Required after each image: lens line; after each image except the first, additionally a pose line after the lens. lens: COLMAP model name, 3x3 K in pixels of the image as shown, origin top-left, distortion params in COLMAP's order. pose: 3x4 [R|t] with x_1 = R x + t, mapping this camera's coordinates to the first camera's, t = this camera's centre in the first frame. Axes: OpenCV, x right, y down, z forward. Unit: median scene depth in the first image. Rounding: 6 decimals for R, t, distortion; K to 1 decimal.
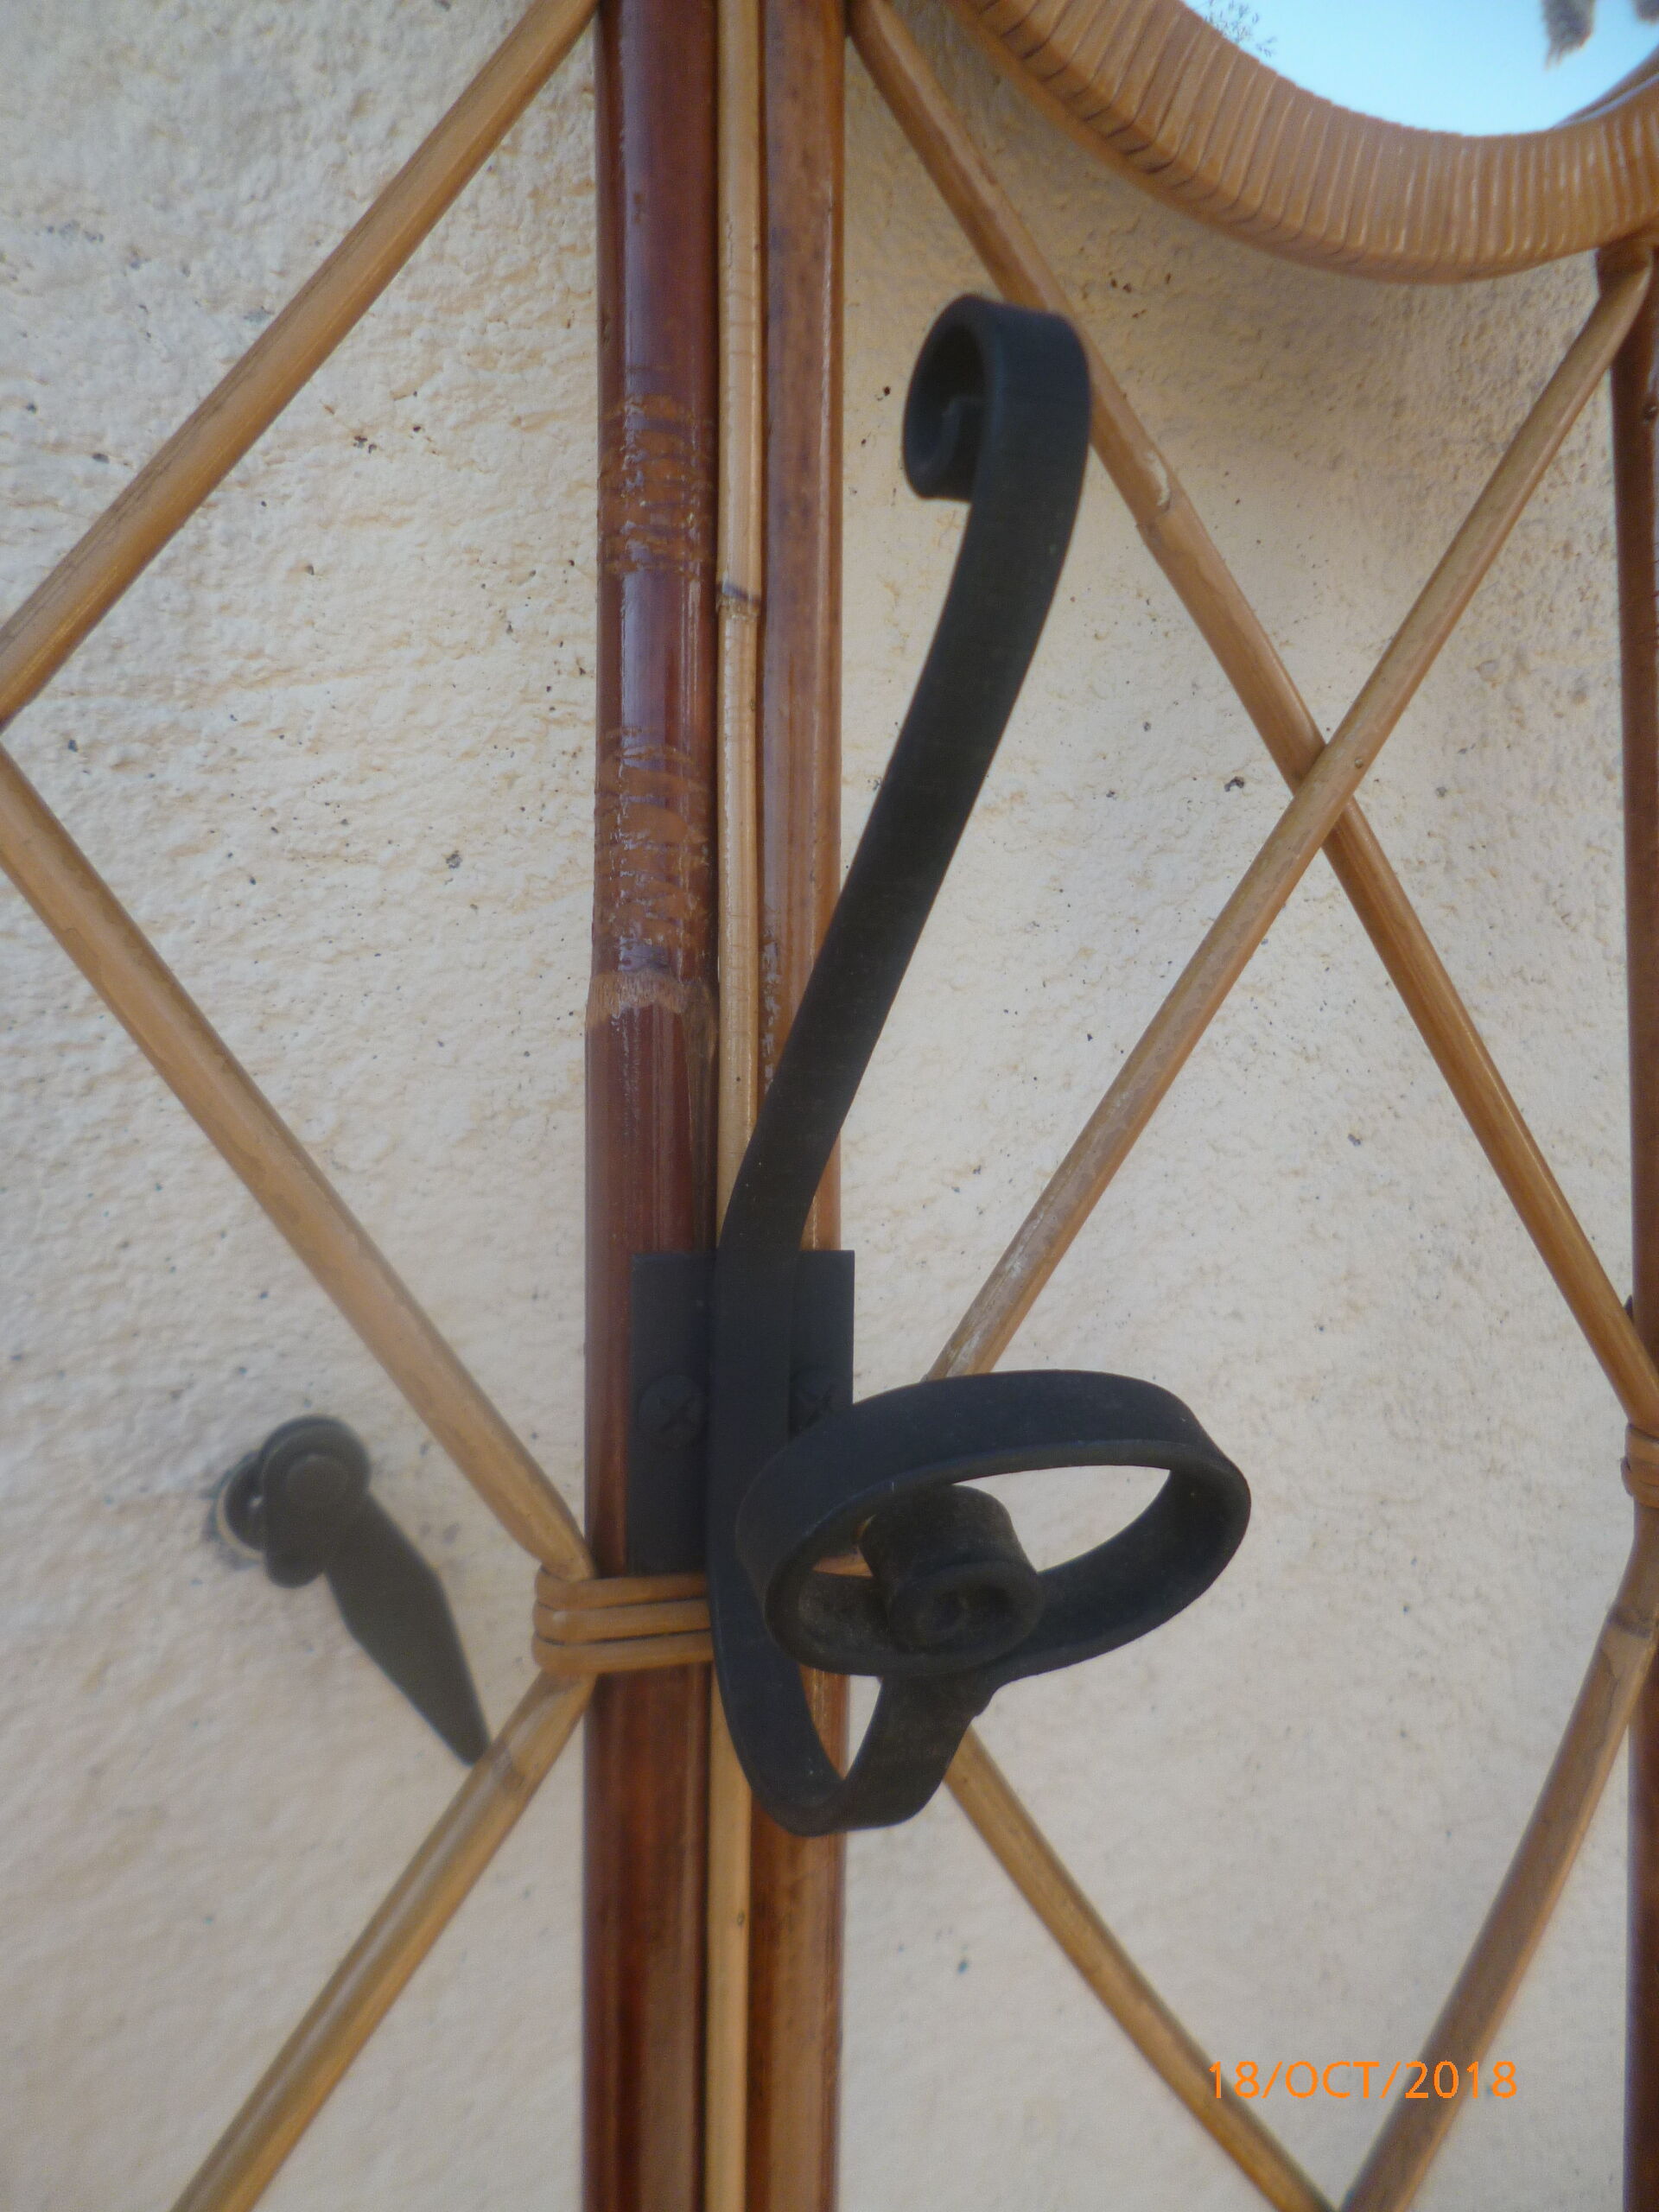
lens RADIAL K [[1743.1, 0, 829.5], [0, 1743.1, 1106.0], [0, 0, 1]] dist [0.010314, -0.003166]
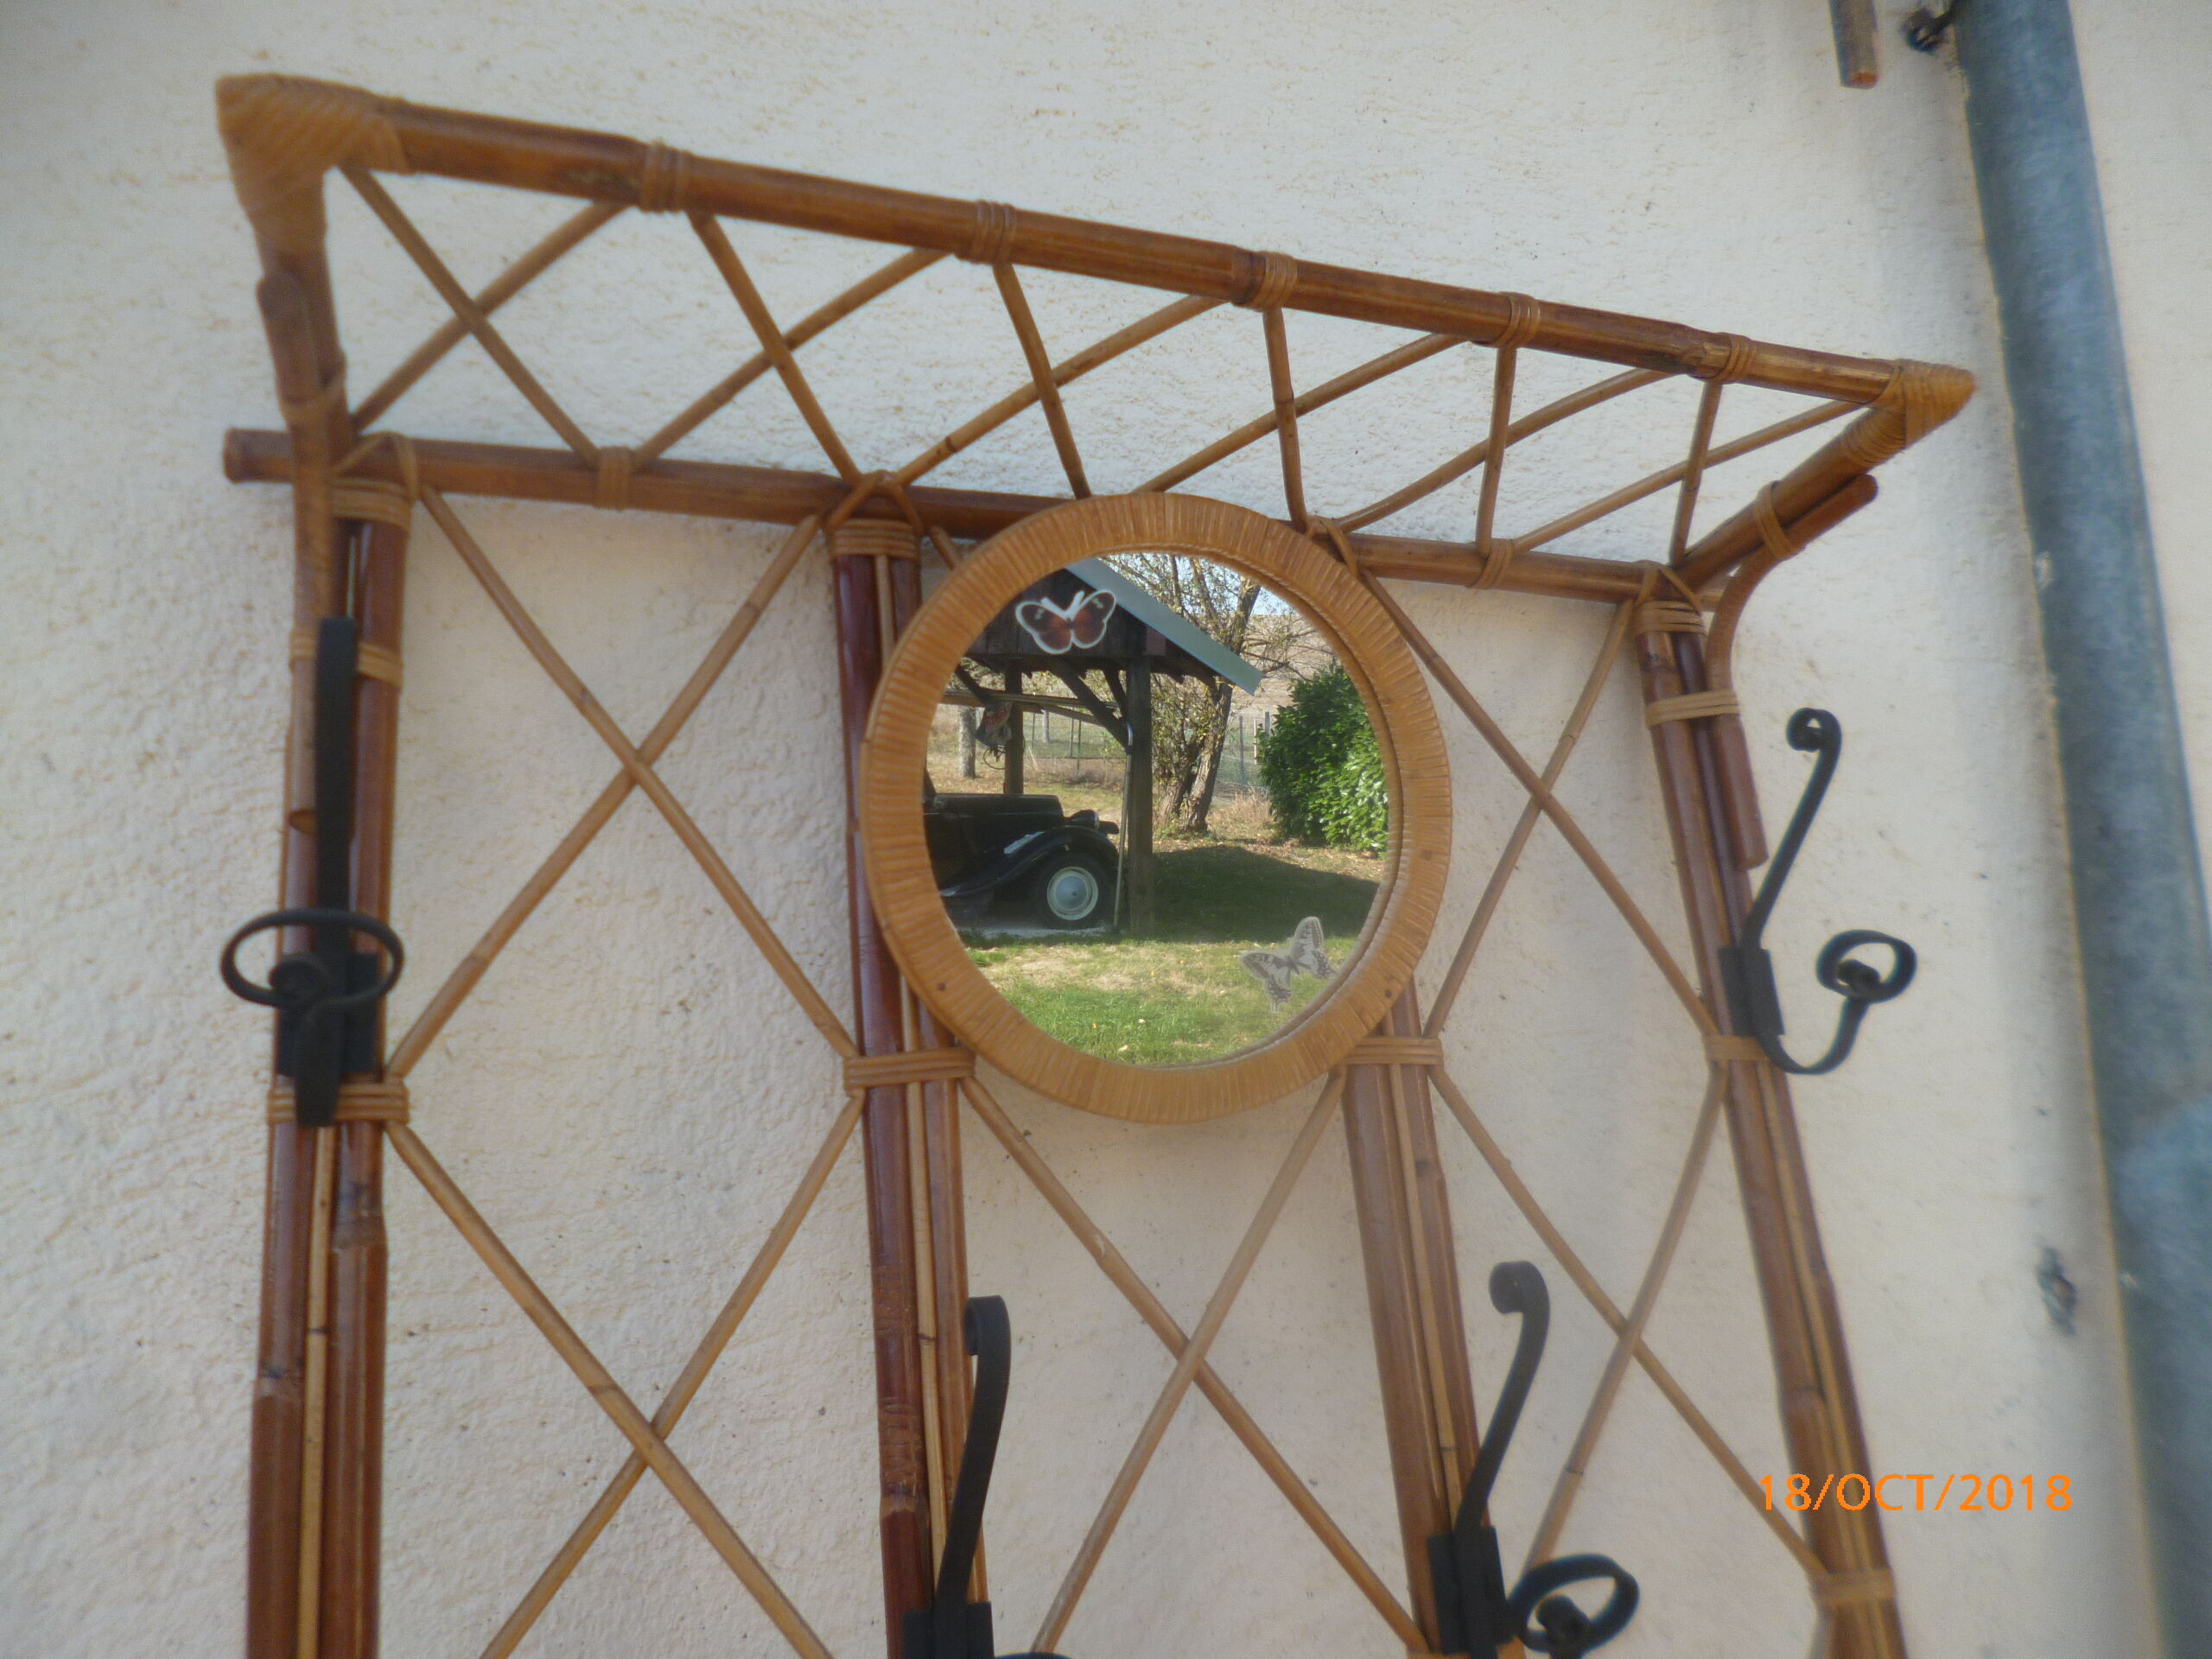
lens RADIAL K [[1743.1, 0, 1106.0], [0, 1743.1, 829.5], [0, 0, 1]] dist [0.010314, -0.003166]
pose [[0.993835, -0.108727, -0.021700, 0.279648], [0.098807, 0.957351, -0.271507, -0.222141], [0.050294, 0.267689, 0.962192, -1.354432]]
